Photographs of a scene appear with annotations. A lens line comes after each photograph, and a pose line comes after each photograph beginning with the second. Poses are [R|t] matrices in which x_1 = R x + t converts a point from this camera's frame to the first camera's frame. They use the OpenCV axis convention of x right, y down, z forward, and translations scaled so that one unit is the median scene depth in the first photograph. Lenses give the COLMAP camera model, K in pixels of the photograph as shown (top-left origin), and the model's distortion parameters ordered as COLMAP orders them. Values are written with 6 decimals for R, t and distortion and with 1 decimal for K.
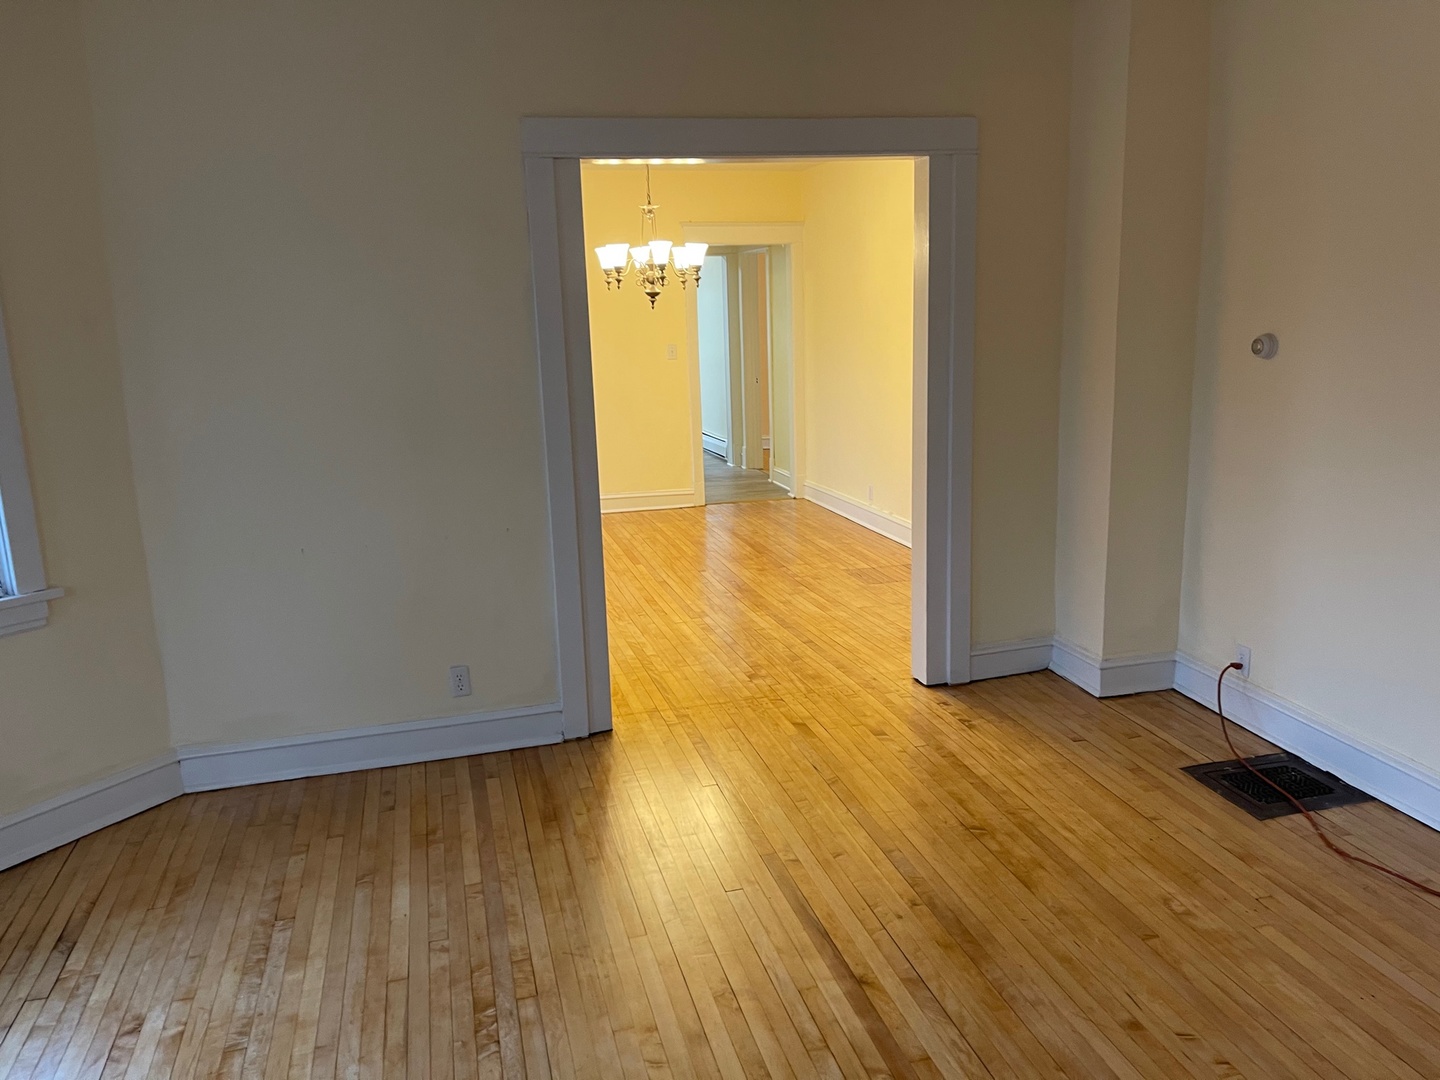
lens RADIAL K [[1068.9, 0, 720.0], [0, 1068.9, 540.0], [0, 0, 1]] dist [0.048416, -0.074562]
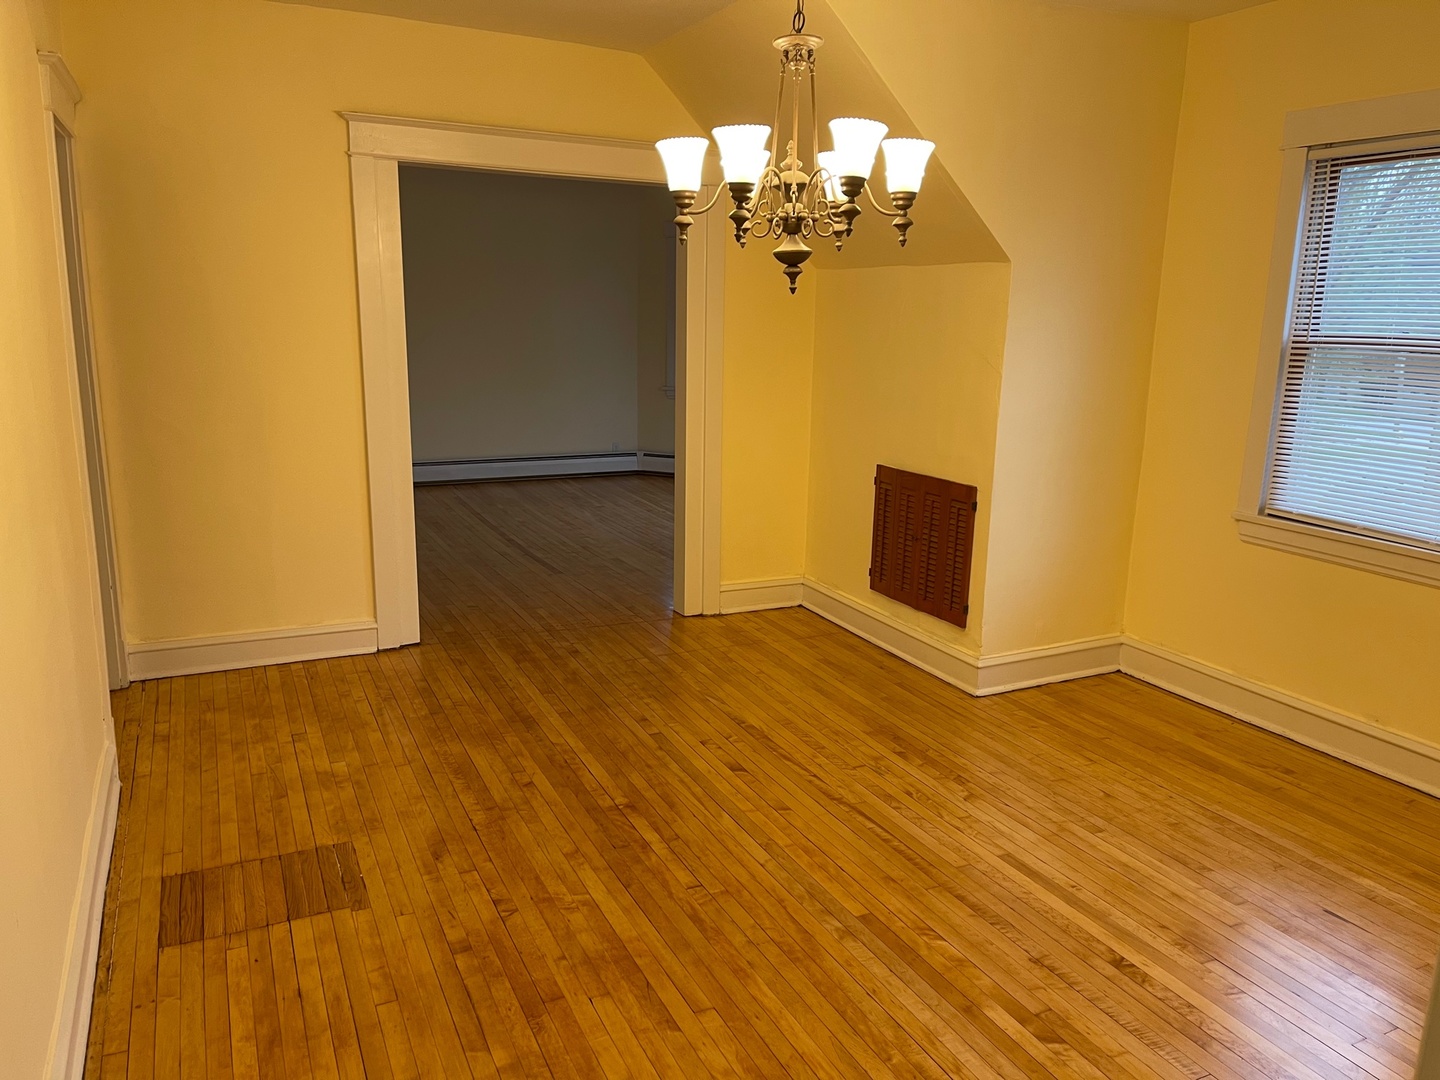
lens RADIAL K [[1068.9, 0, 720.0], [0, 1068.9, 540.0], [0, 0, 1]] dist [0.048416, -0.074562]
pose [[-0.983722, 0.055223, -0.171002, 0.043798], [-0.022193, 0.906988, 0.420571, -0.304137], [0.178322, 0.417520, -0.890999, 1.412347]]
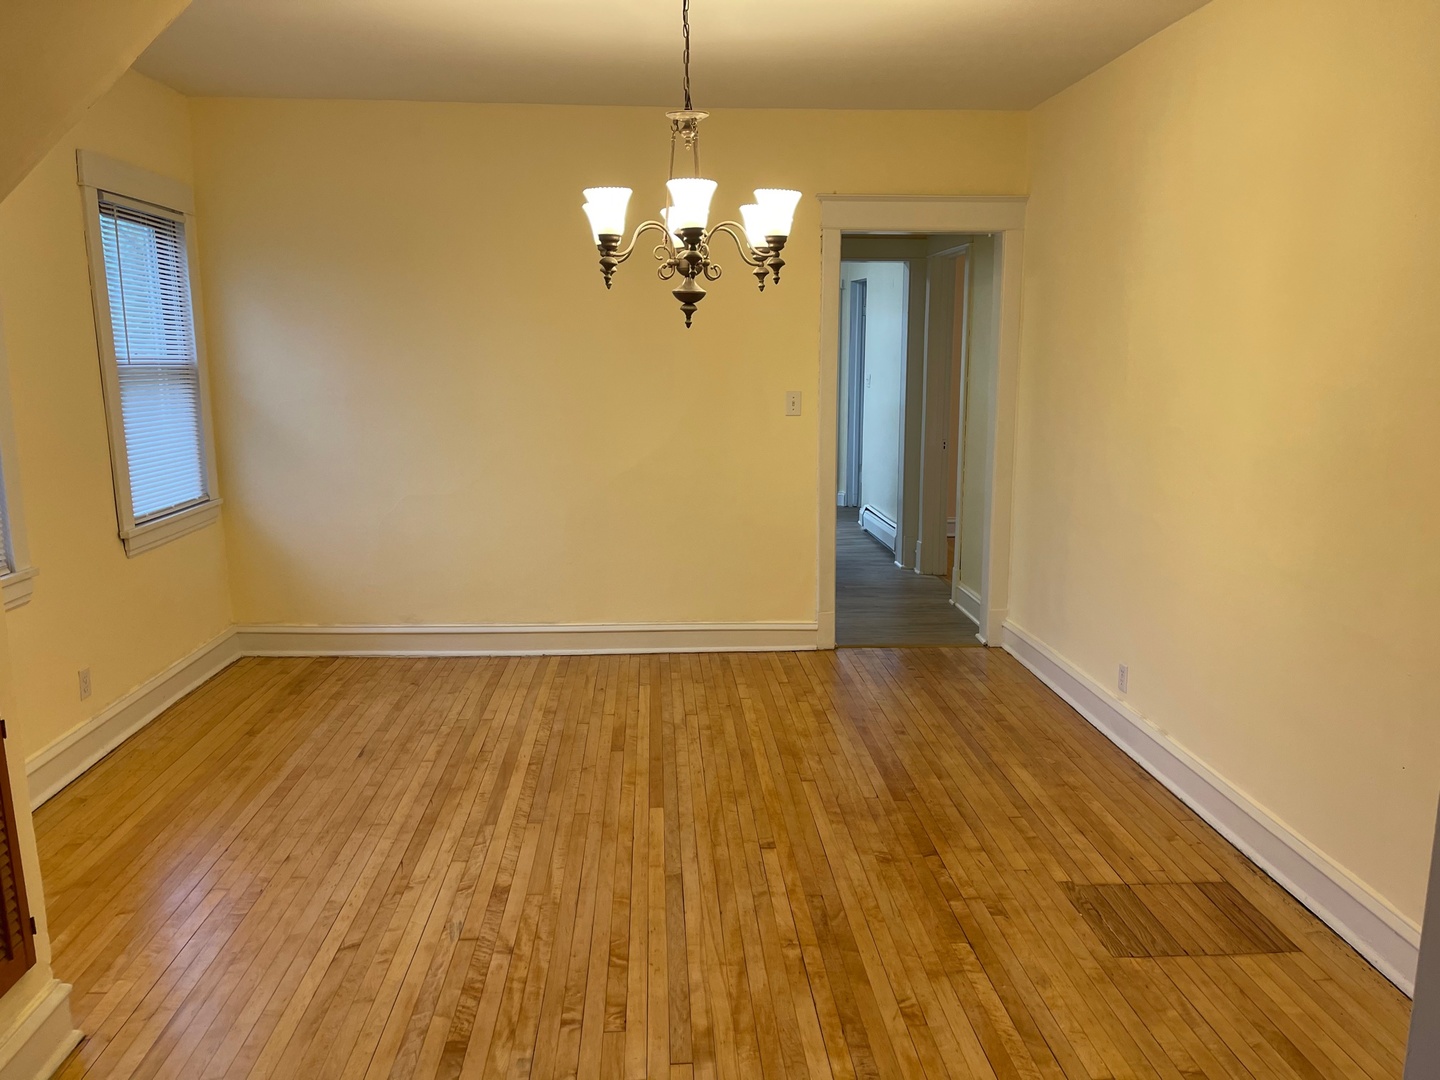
lens RADIAL K [[1068.9, 0, 720.0], [0, 1068.9, 540.0], [0, 0, 1]] dist [0.048416, -0.074562]
pose [[0.978440, 0.063567, -0.196506, 0.054485], [-0.069386, 0.997328, -0.022867, -0.107644], [0.194528, 0.036009, 0.980236, 0.524607]]
